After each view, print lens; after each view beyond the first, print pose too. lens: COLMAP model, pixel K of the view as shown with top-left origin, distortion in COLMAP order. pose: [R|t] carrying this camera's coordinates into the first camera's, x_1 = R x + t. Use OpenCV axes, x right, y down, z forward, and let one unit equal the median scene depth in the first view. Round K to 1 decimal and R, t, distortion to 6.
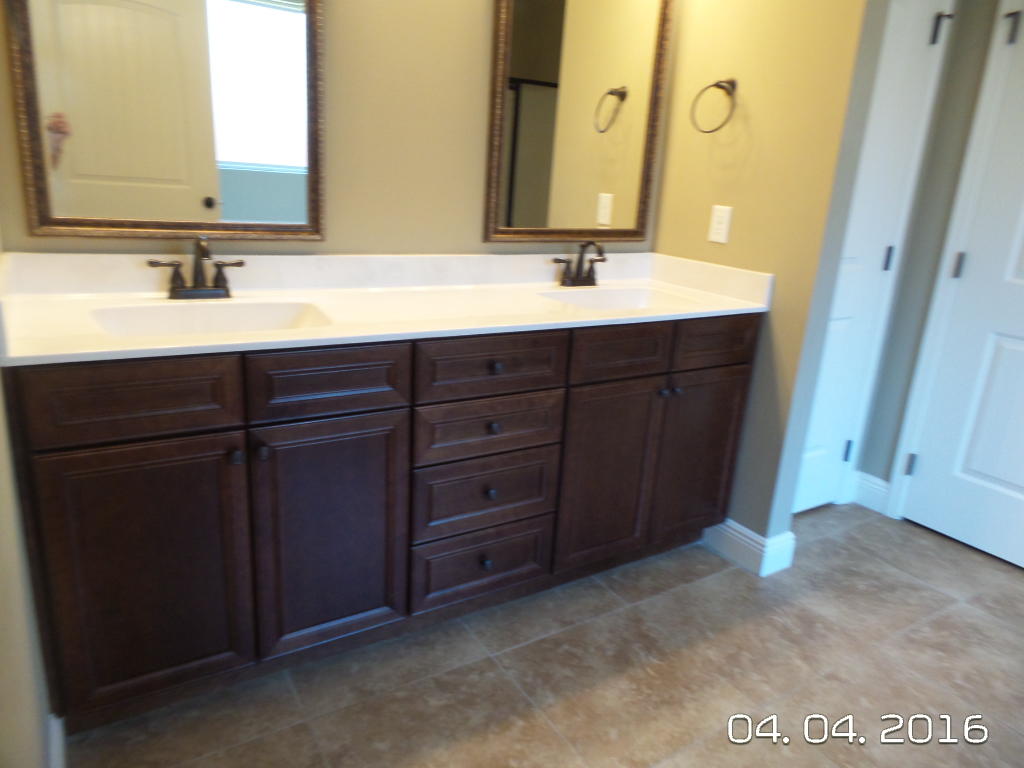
lens RADIAL K [[692.6, 0, 513.8], [0, 692.6, 393.5], [0, 0, 1]] dist [-0.003195, 0.002001]
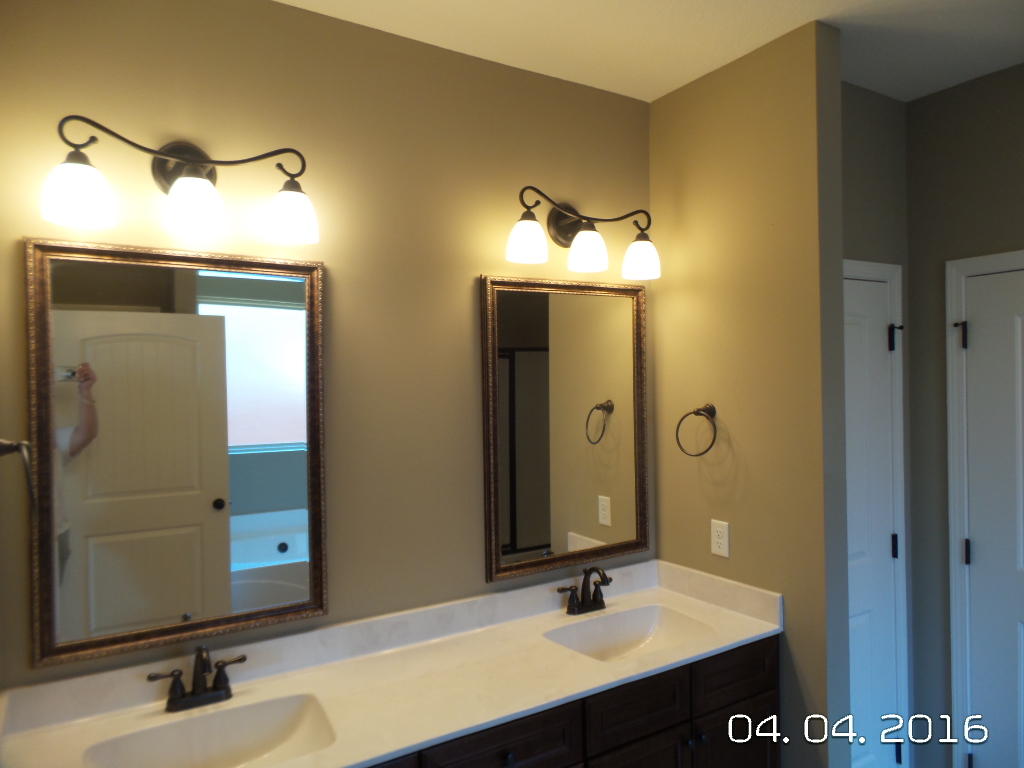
lens RADIAL K [[692.6, 0, 513.8], [0, 692.6, 393.5], [0, 0, 1]] dist [-0.003195, 0.002001]
pose [[0.996560, -0.082708, -0.005164, 0.022400], [0.078165, 0.958860, -0.272906, -0.200190], [0.027523, 0.271564, 0.962027, -0.033486]]
